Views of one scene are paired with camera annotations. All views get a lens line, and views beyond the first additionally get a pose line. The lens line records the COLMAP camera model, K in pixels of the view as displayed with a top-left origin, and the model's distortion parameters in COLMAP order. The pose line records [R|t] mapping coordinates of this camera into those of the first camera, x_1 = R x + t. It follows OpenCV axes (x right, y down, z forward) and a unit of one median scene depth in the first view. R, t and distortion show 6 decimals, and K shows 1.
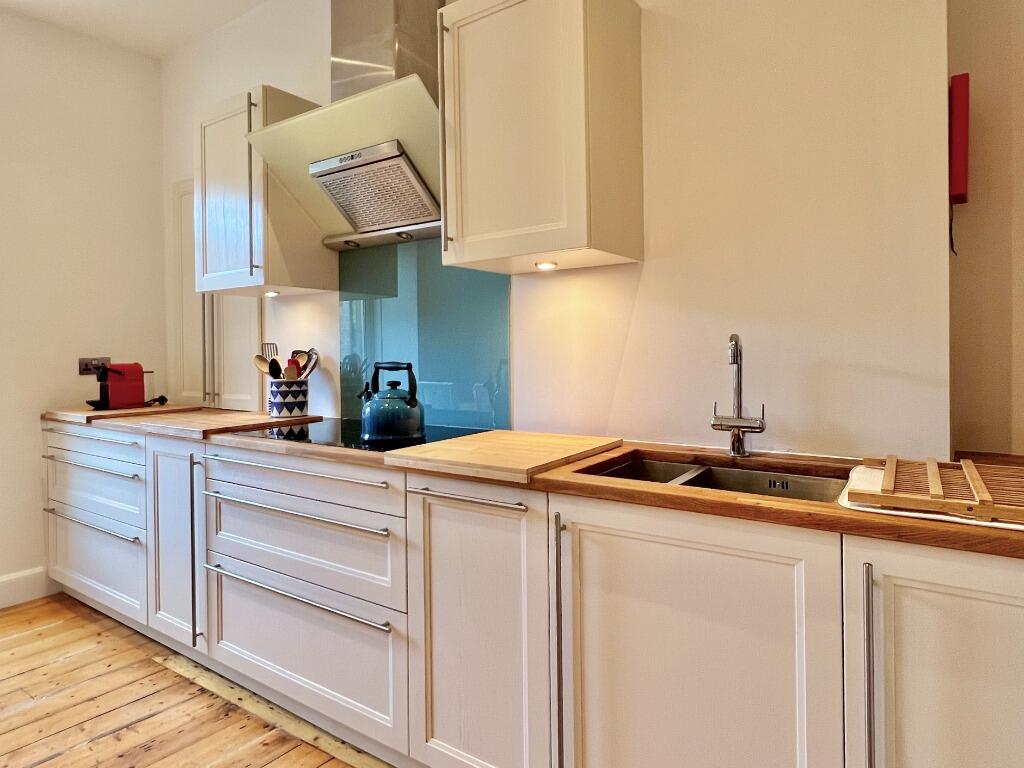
lens RADIAL K [[592.4, 0, 511.2], [0, 592.4, 358.5], [0, 0, 1]] dist [-0.001001, -0.001209]
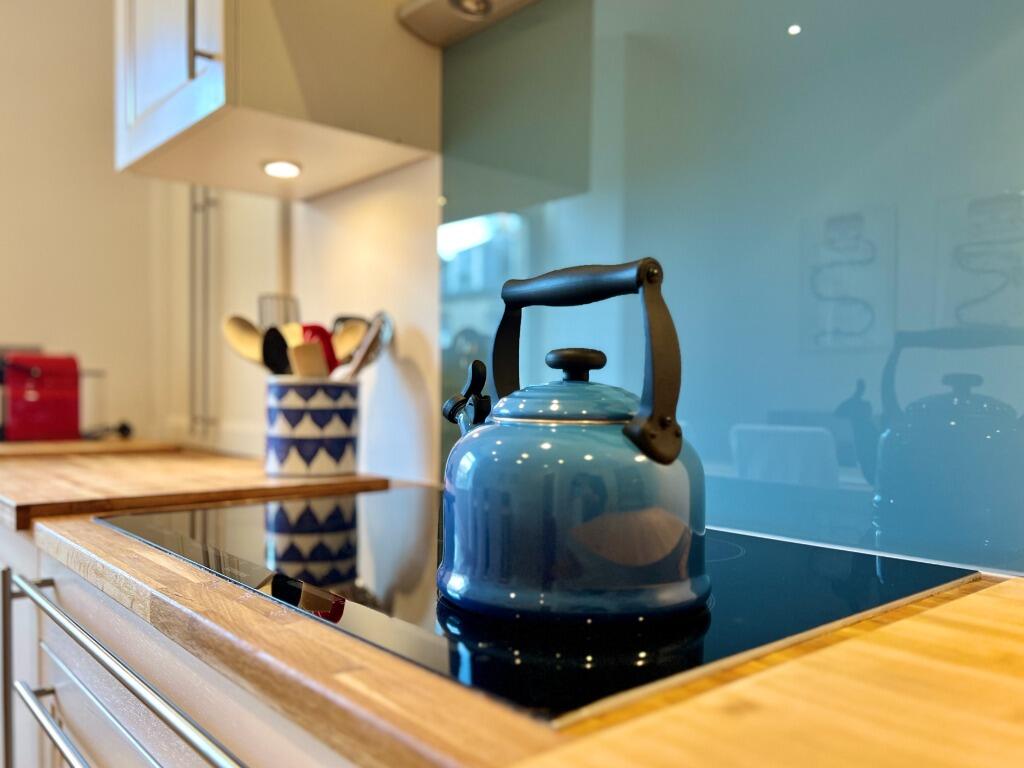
lens RADIAL K [[846.7, 0, 467.8], [0, 846.7, 385.5], [0, 0, 1]] dist [0.001987, -0.000481]
pose [[0.949043, 0.013557, -0.314853, -0.111330], [-0.017992, 0.999776, -0.011181, 0.048368], [0.314631, 0.016276, 0.949074, 0.554098]]
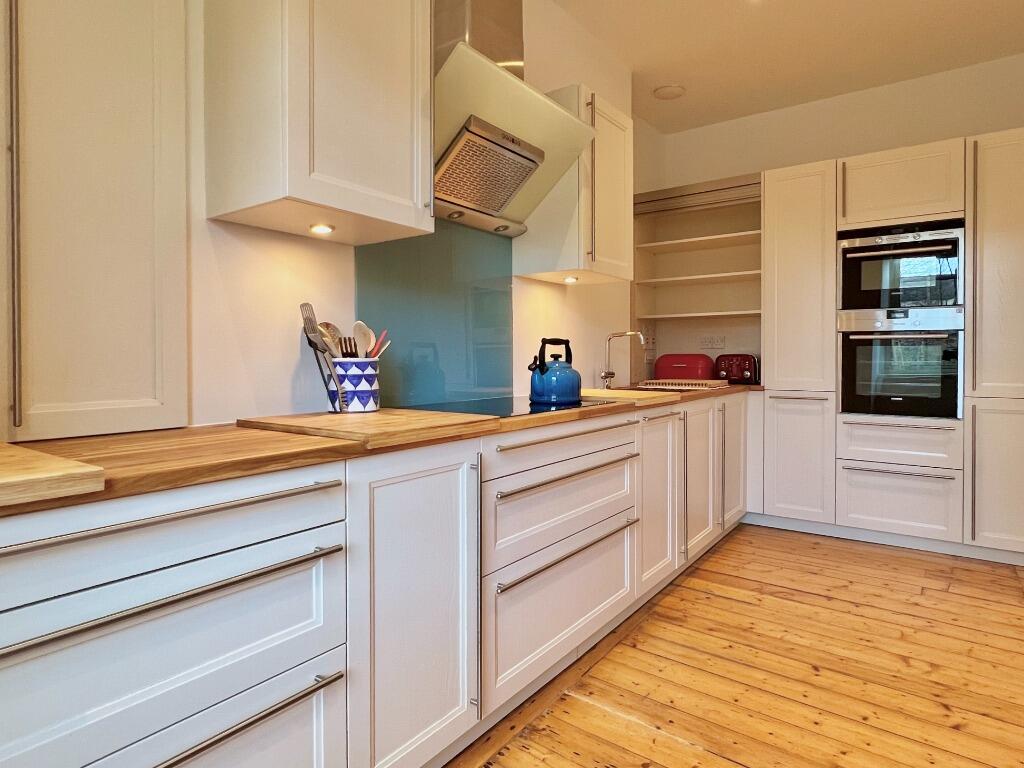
lens RADIAL K [[592.4, 0, 511.2], [0, 592.4, 358.5], [0, 0, 1]] dist [-0.001001, -0.001209]
pose [[0.053415, 0.010381, 0.998518, -1.183321], [0.015999, 0.999809, -0.011250, 0.050117], [-0.998444, 0.016577, 0.053239, 0.857444]]
